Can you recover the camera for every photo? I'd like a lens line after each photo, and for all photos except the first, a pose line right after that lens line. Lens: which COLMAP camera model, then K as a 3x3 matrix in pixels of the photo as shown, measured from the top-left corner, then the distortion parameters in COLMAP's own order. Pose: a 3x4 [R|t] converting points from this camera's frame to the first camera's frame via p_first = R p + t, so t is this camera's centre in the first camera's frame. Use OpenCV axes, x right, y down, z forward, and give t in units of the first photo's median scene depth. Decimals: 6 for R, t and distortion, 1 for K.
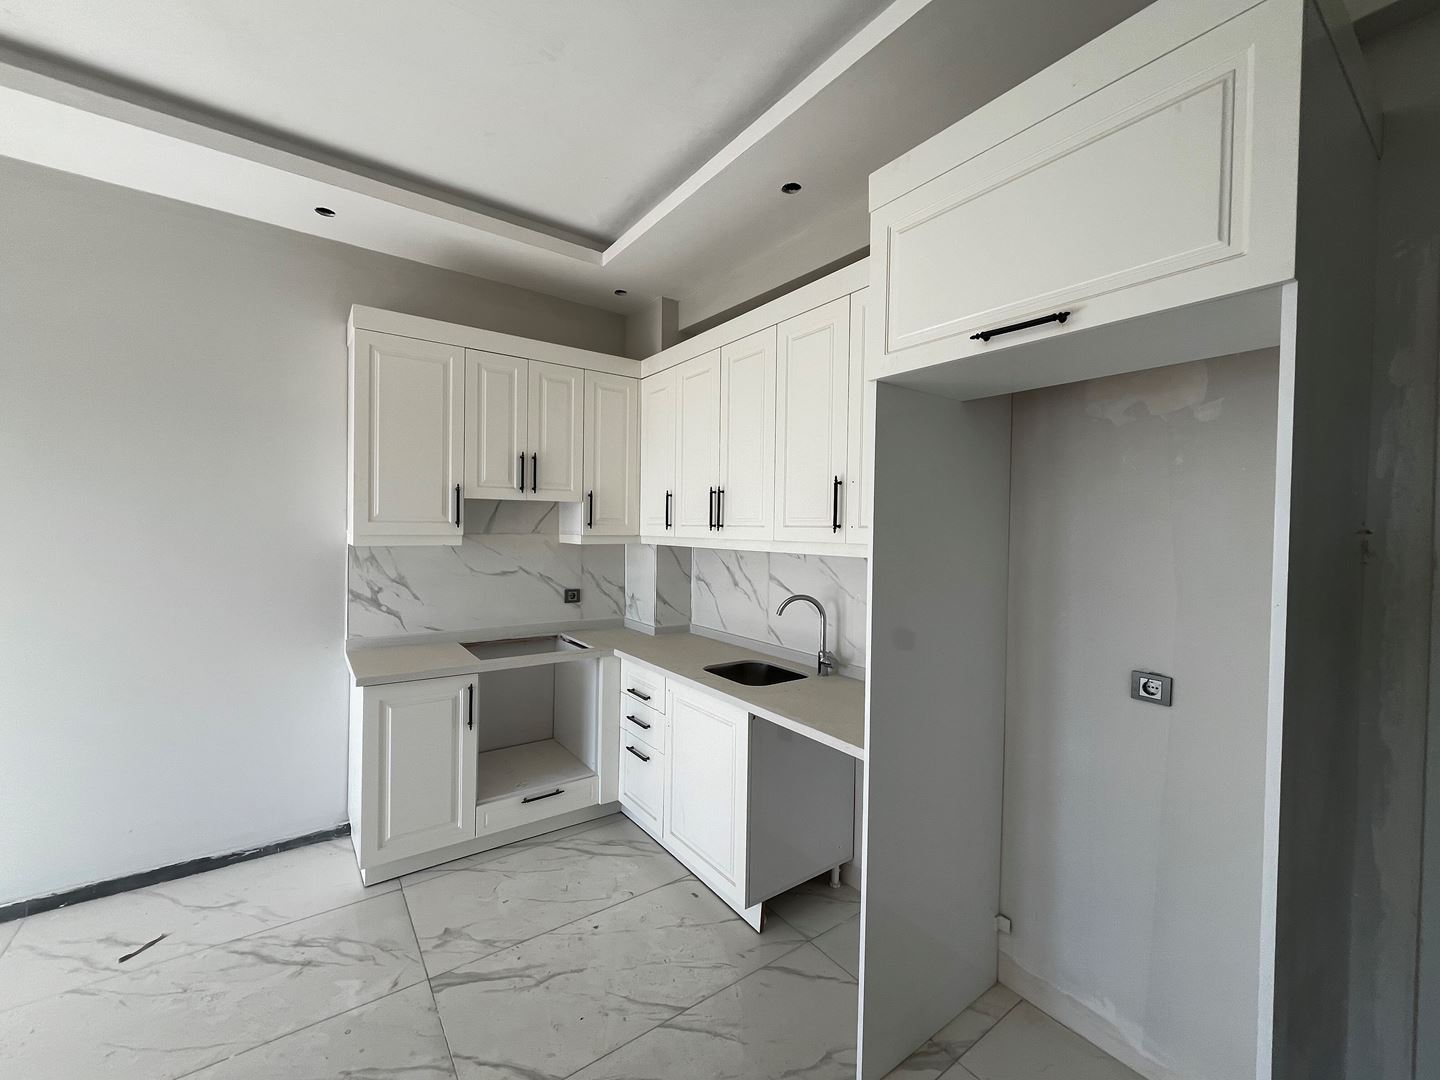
lens RADIAL K [[583.1, 0, 719.8], [0, 583.1, 534.1], [0, 0, 1]] dist [-0.000981, -0.000181]
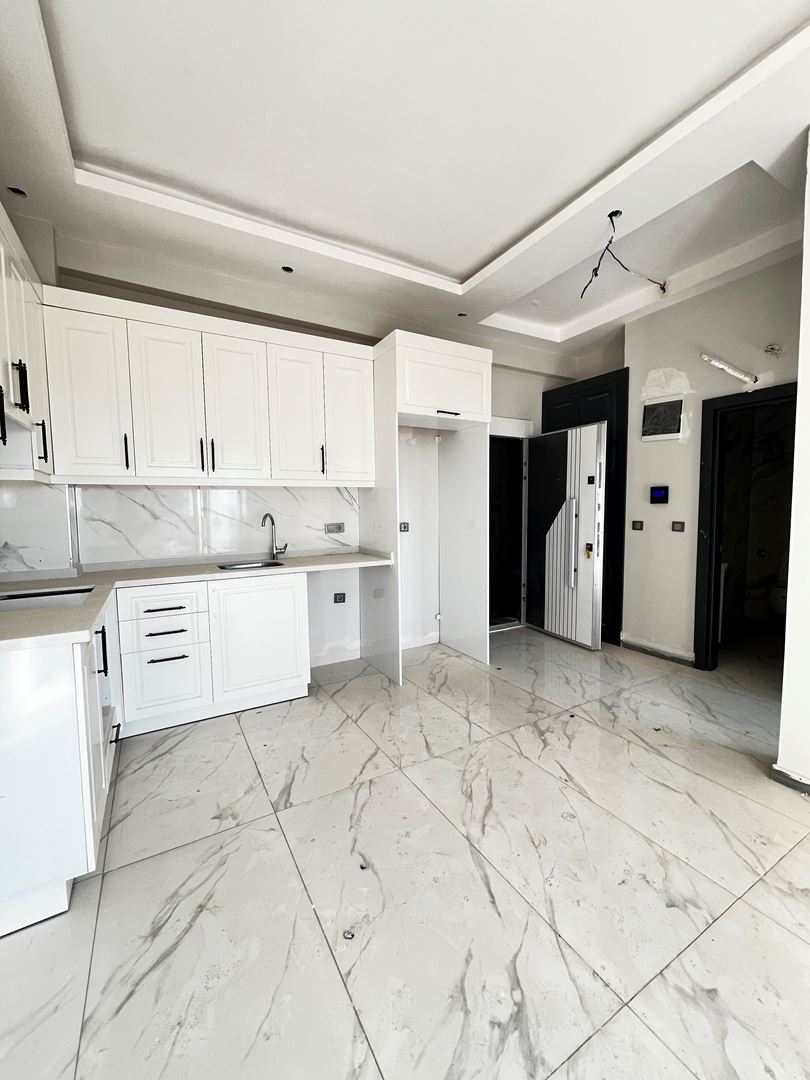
lens RADIAL K [[437.3, 0, 408.4], [0, 437.3, 537.5], [0, 0, 1]] dist [-0.000981, -0.000181]
pose [[0.104602, -0.088368, 0.990580, -1.247615], [0.024752, 0.995967, 0.086235, 0.089722], [-0.994206, 0.015498, 0.106368, 0.556816]]
